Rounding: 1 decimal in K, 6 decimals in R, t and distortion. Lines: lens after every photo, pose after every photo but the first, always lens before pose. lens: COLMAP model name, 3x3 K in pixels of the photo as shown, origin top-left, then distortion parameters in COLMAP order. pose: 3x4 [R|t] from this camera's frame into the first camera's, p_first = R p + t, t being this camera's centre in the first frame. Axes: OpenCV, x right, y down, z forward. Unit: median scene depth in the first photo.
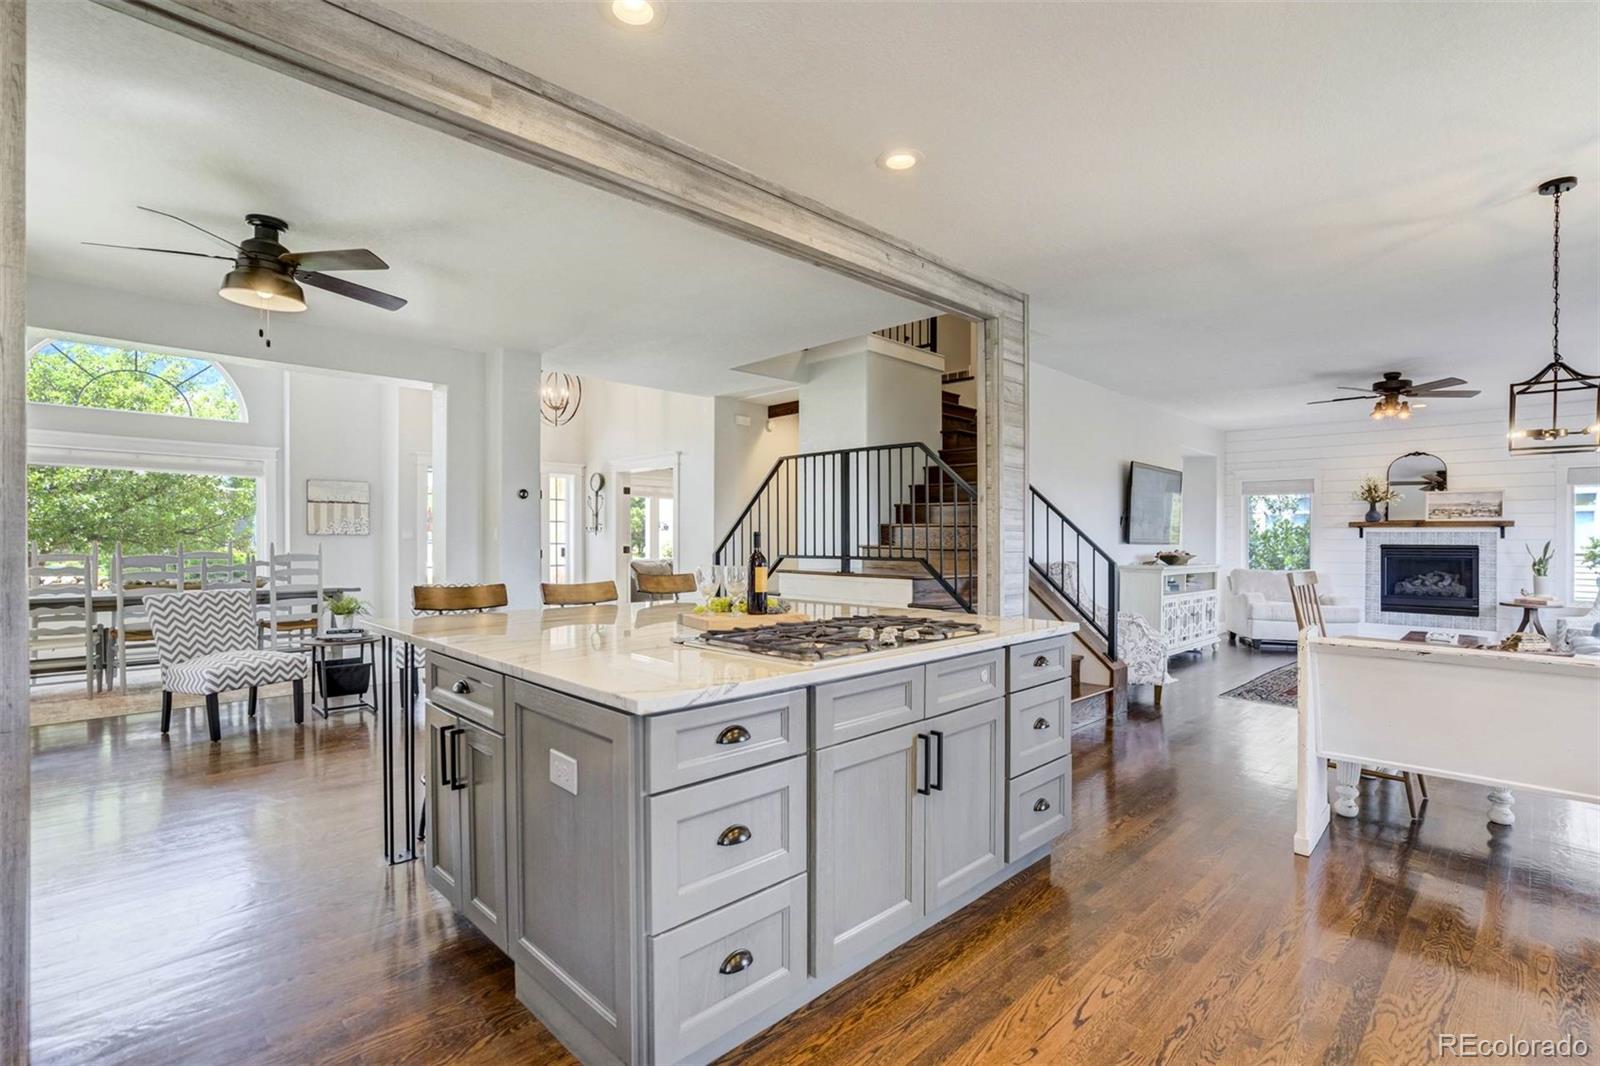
lens RADIAL K [[747.6, 0, 830.7], [0, 747.6, 544.9], [0, 0, 1]] dist [-0.039269, 0.023226]
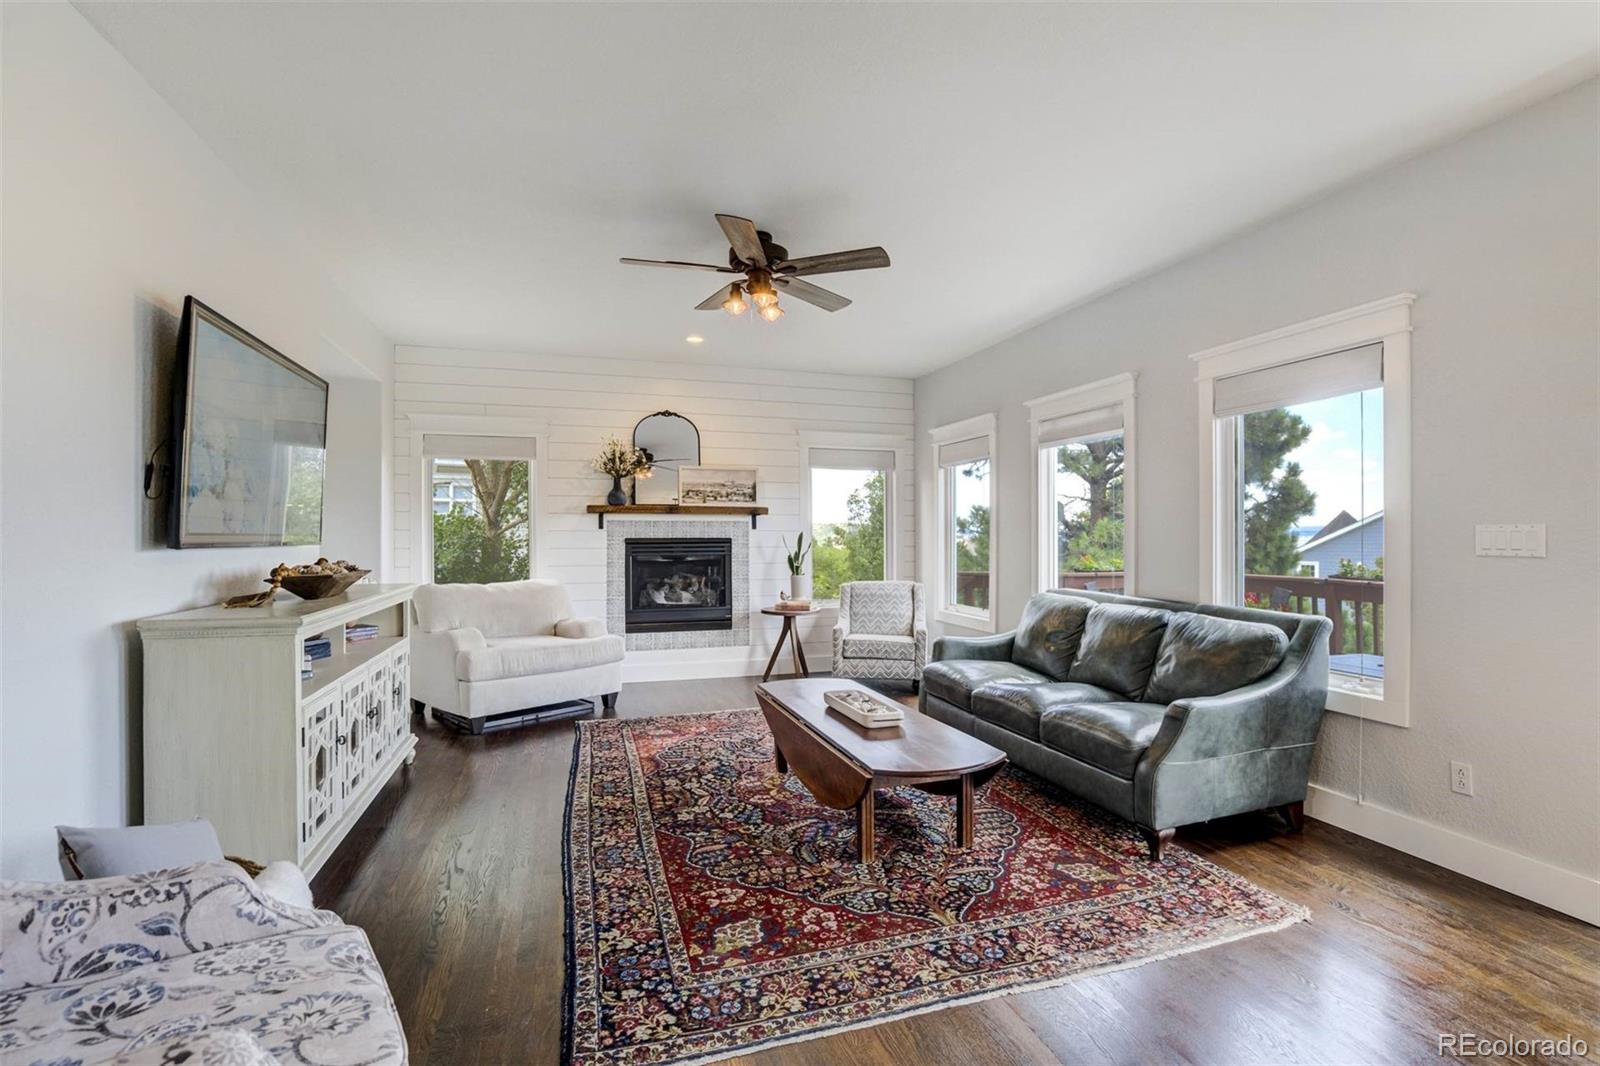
lens RADIAL K [[728.2, 0, 798.6], [0, 728.2, 526.5], [0, 0, 1]] dist [-0.000421, -0.000009]
pose [[0.480096, 0.001211, 0.877215, 0.426417], [0.008779, 0.999942, -0.006186, -0.011576], [-0.877172, 0.010671, 0.480058, 1.026712]]
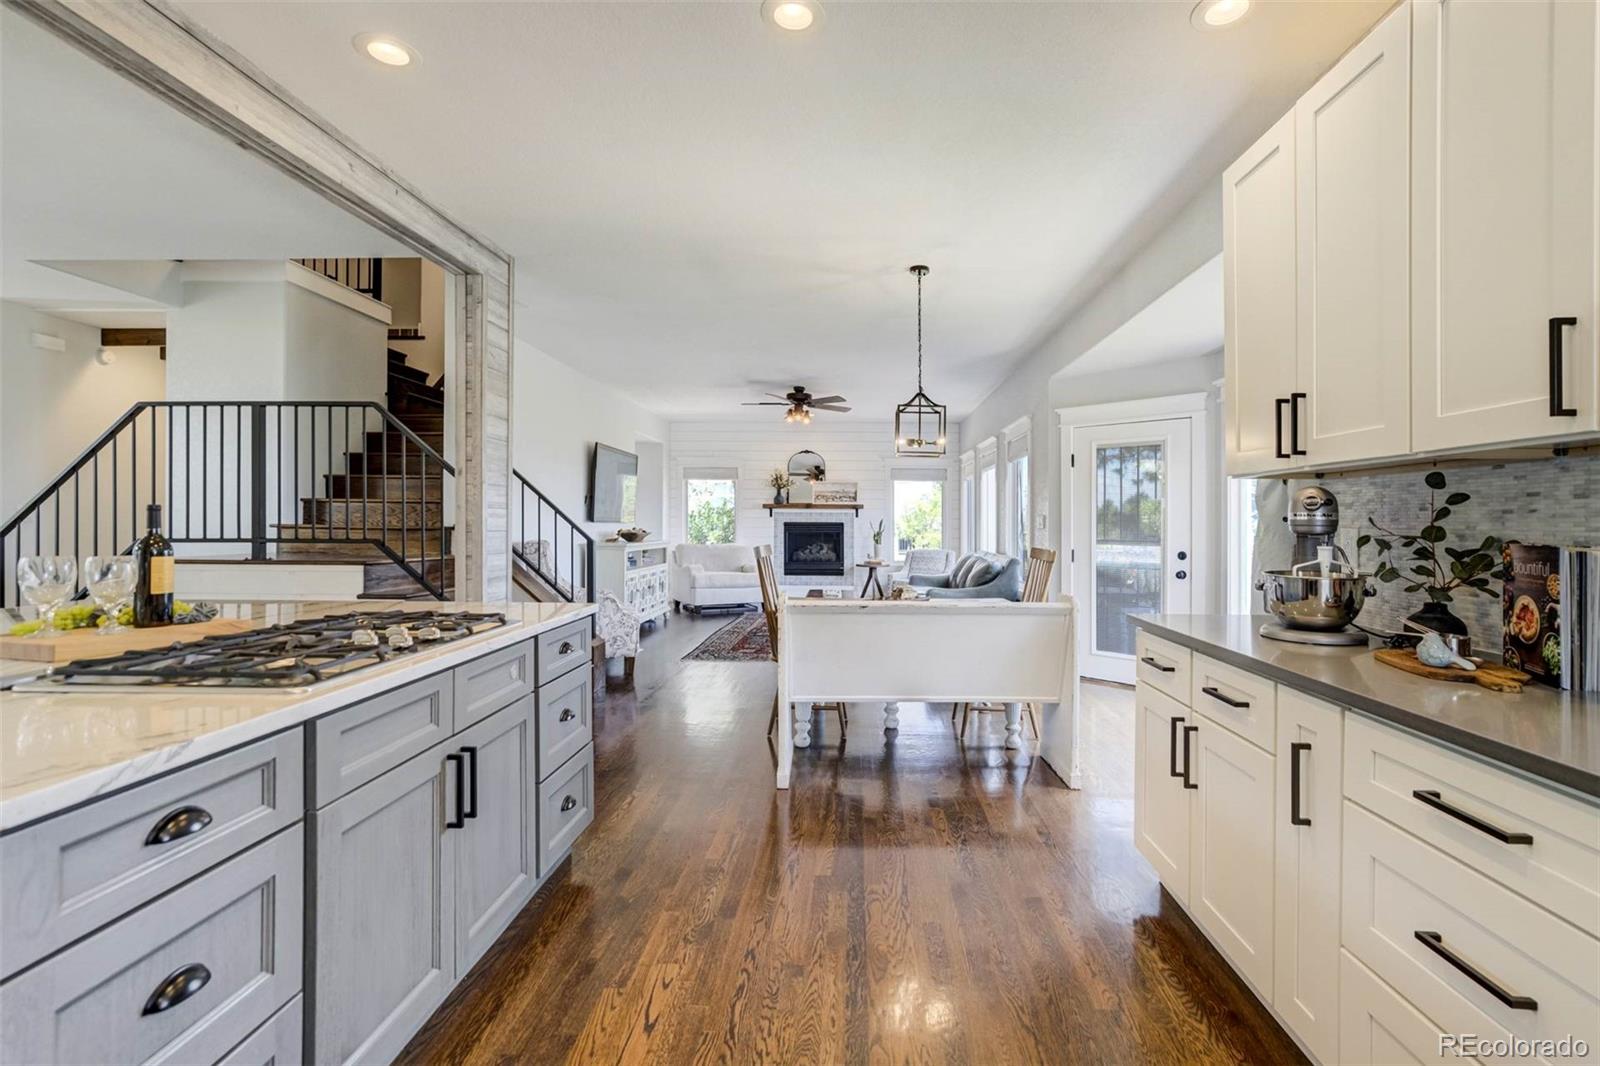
lens RADIAL K [[724.5, 0, 832.7], [0, 724.5, 507.9], [0, 0, 1]] dist [-0.029146, 0.019582]
pose [[0.739615, 0.011083, 0.672938, -0.046127], [0.003290, 0.999793, -0.020081, 0.000294], [-0.673022, 0.017067, 0.739426, 0.059608]]
